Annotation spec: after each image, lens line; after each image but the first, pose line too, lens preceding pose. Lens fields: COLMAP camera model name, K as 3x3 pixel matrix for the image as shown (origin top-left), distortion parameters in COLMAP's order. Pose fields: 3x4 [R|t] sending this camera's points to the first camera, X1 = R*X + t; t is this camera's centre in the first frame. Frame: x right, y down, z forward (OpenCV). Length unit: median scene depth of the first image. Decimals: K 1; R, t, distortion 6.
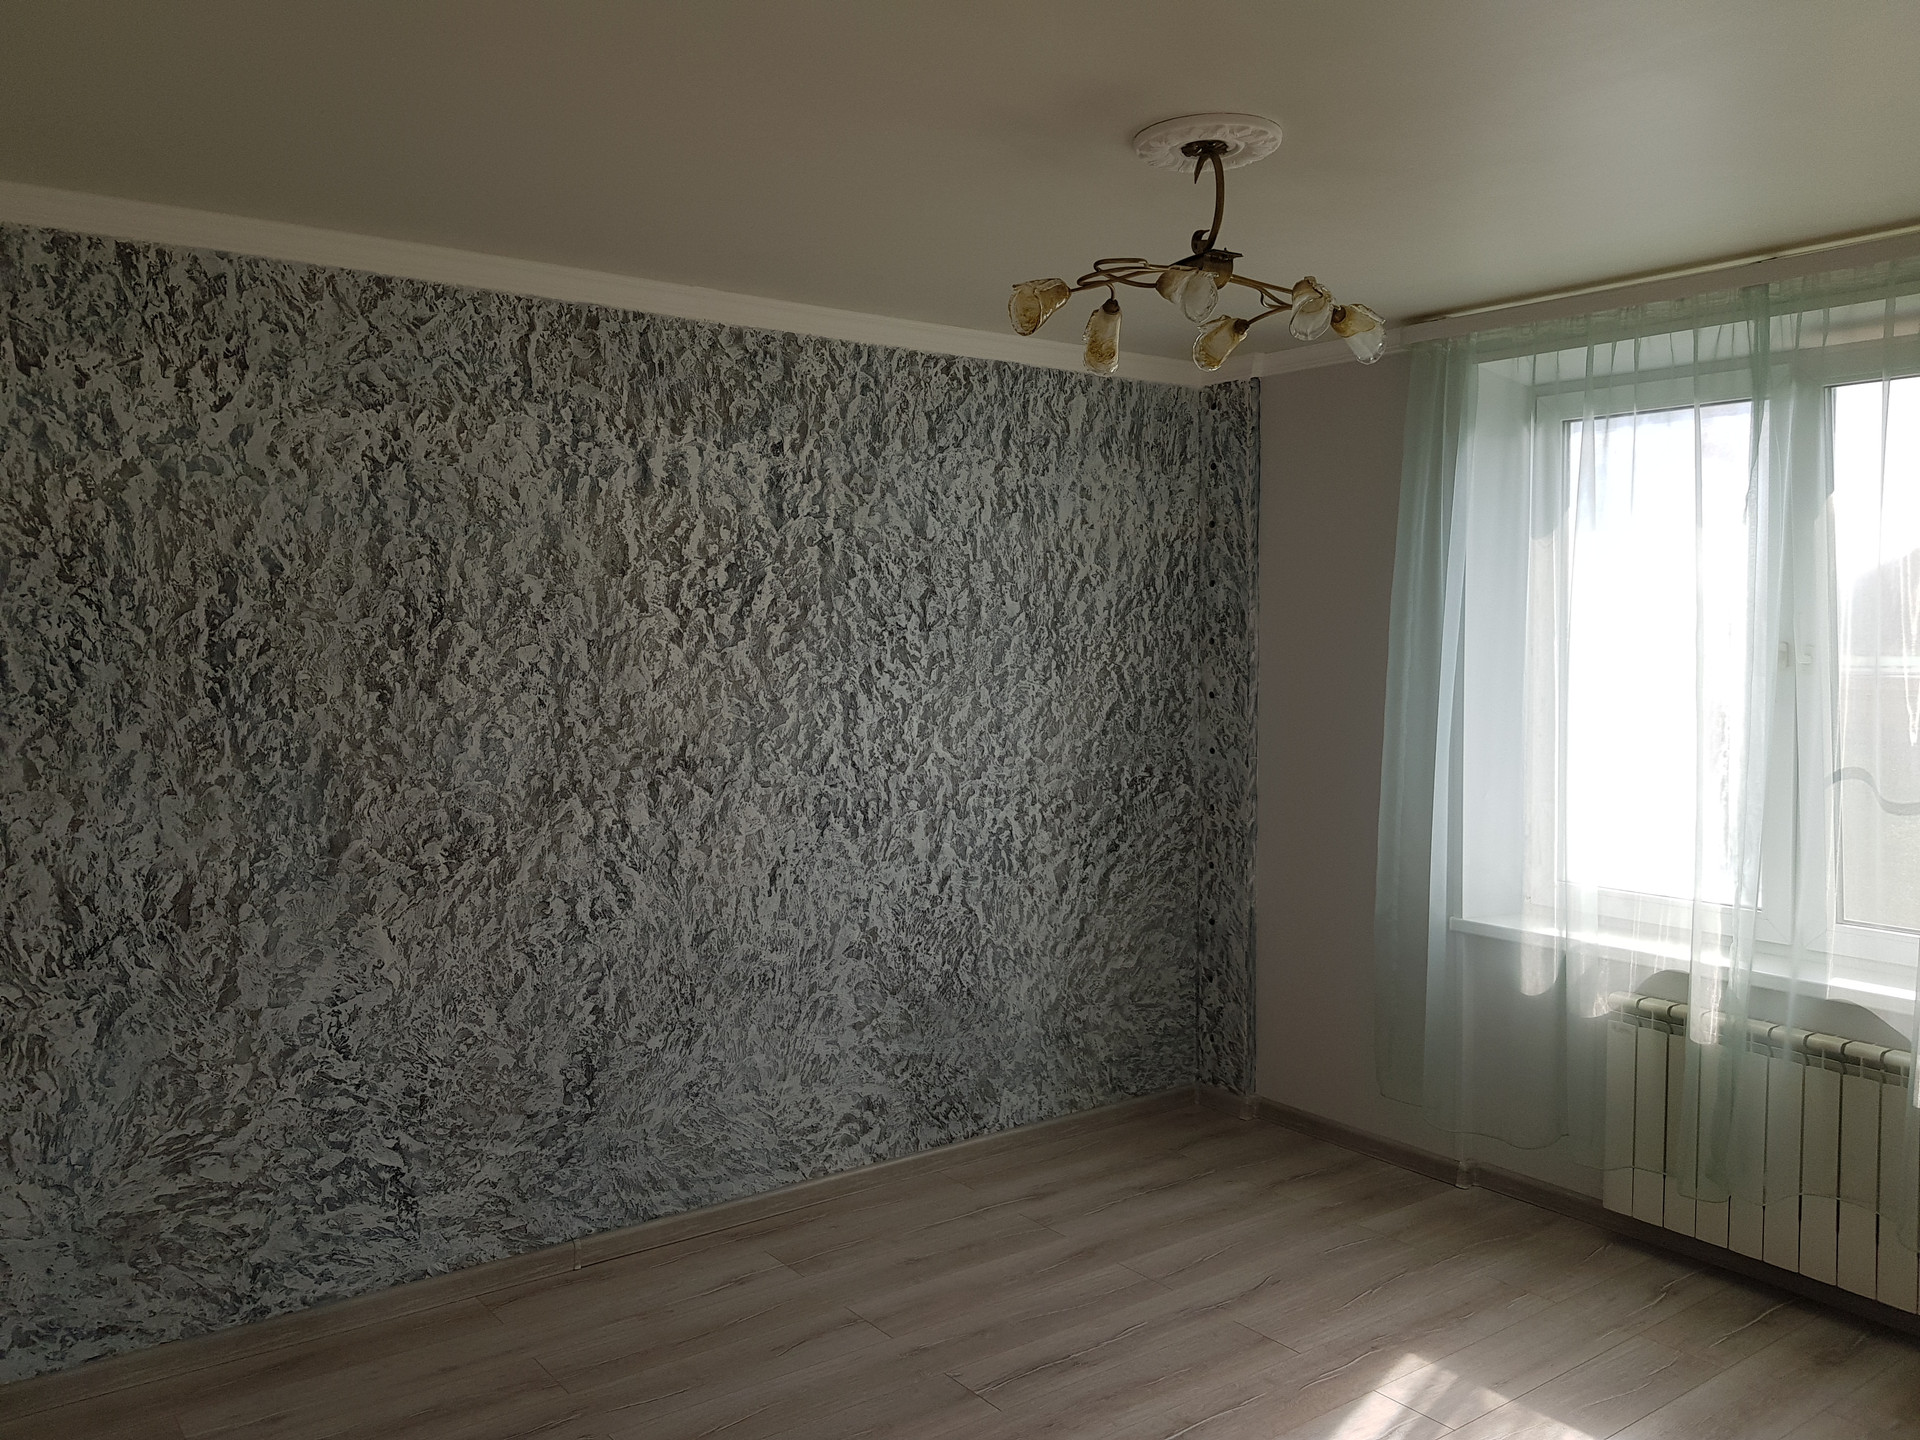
lens RADIAL K [[1558.8, 0, 863.5], [0, 1558.8, 679.0], [0, 0, 1]] dist [0.108798, -0.136911]
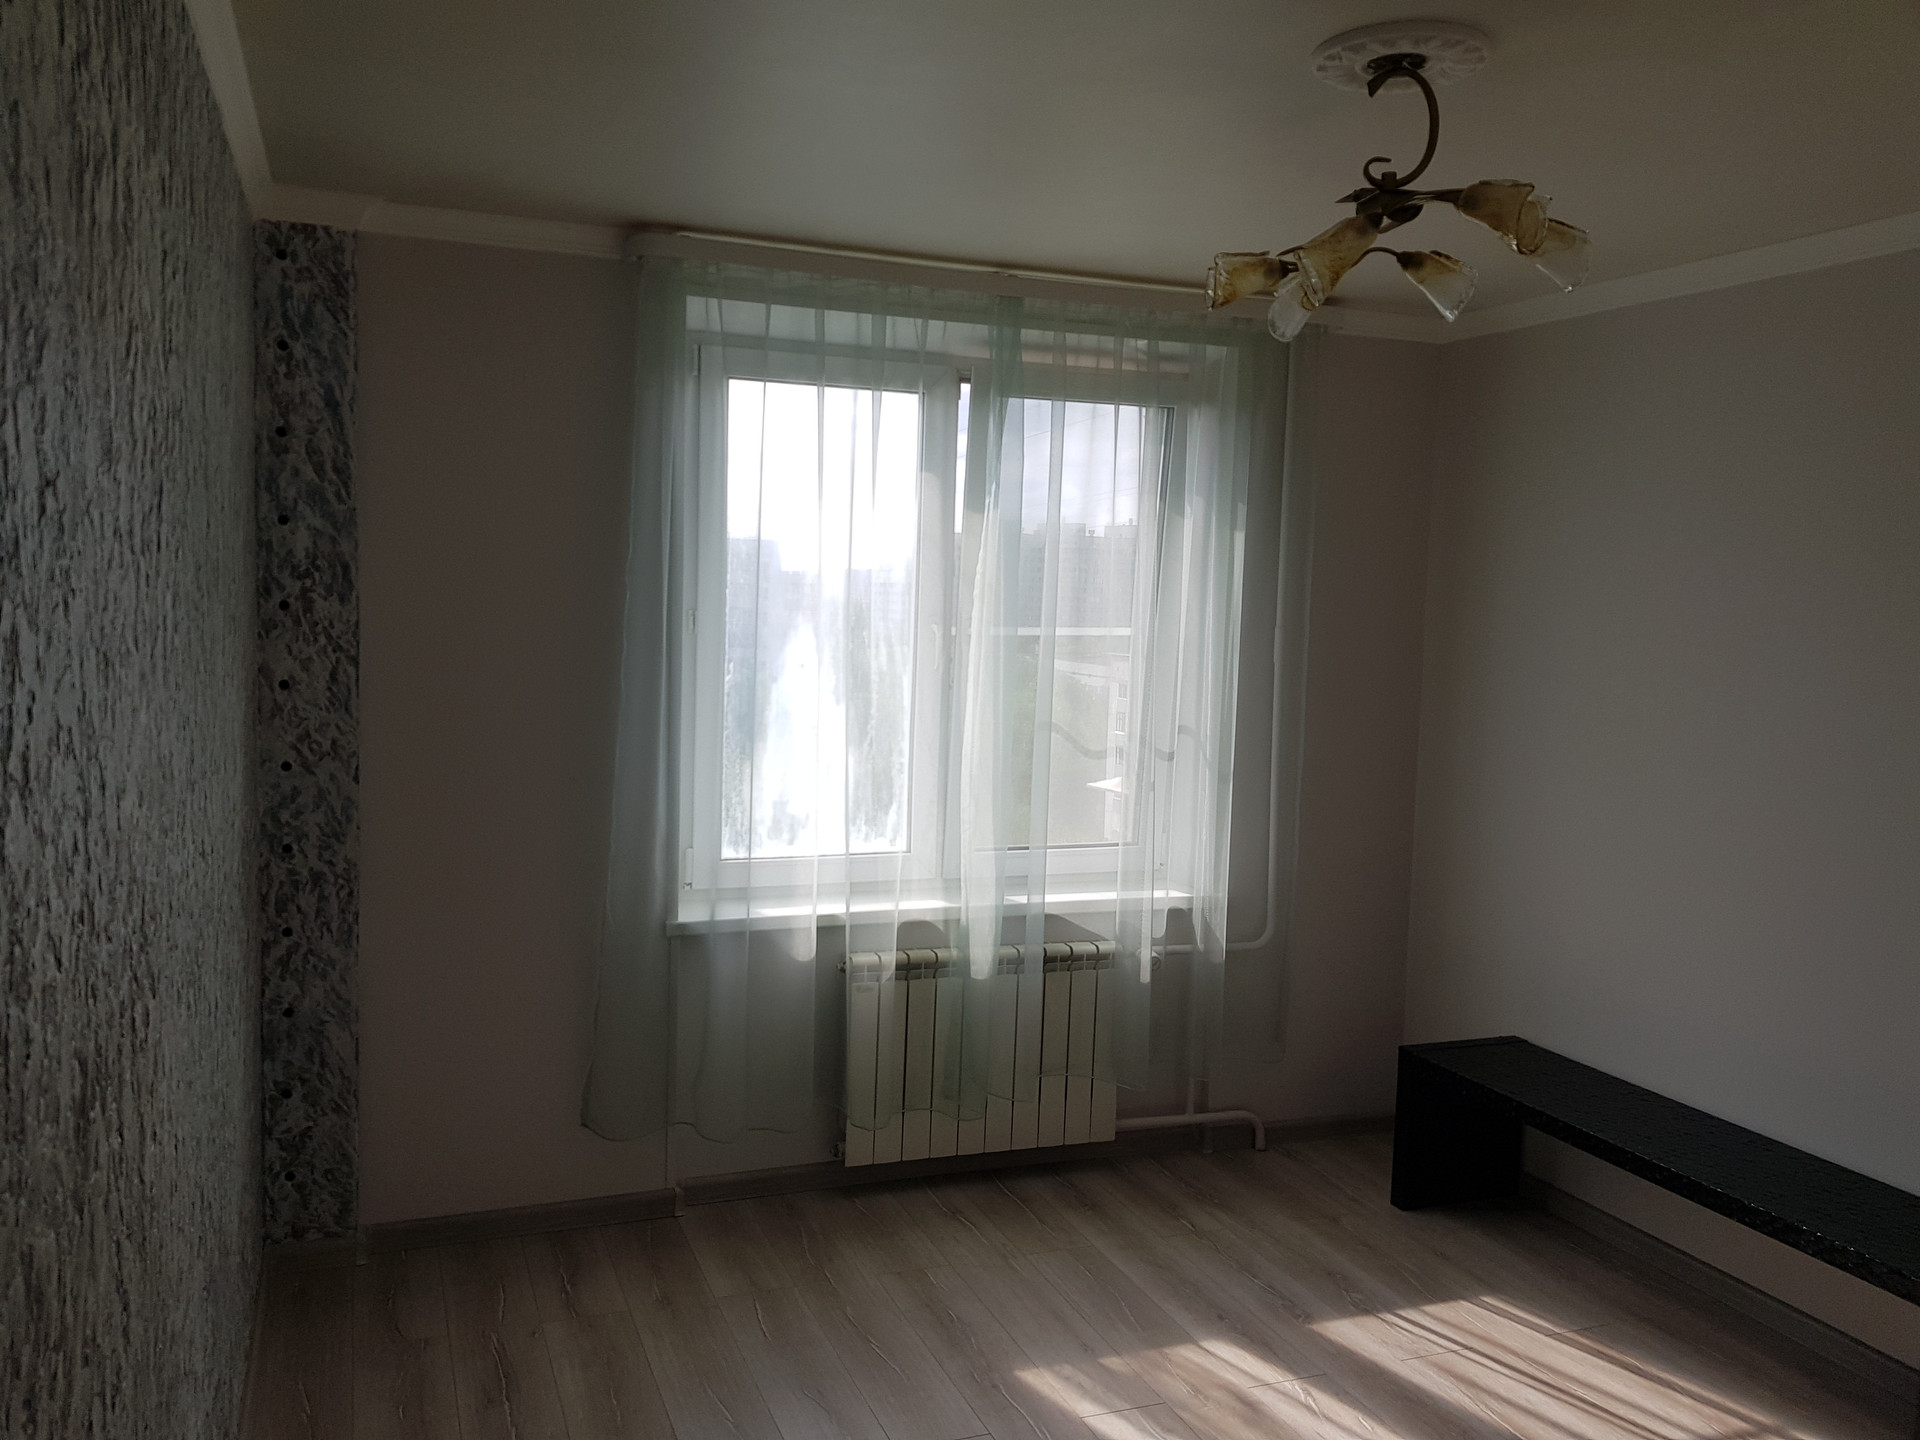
lens RADIAL K [[1480.6, 0, 960.0], [0, 1480.6, 720.0], [0, 0, 1]] dist [0.081097, -0.145780]
pose [[0.233238, -0.074544, 0.969558, -0.346755], [0.007148, 0.997162, 0.074947, -0.021632], [-0.972393, -0.010551, 0.233109, 0.572686]]
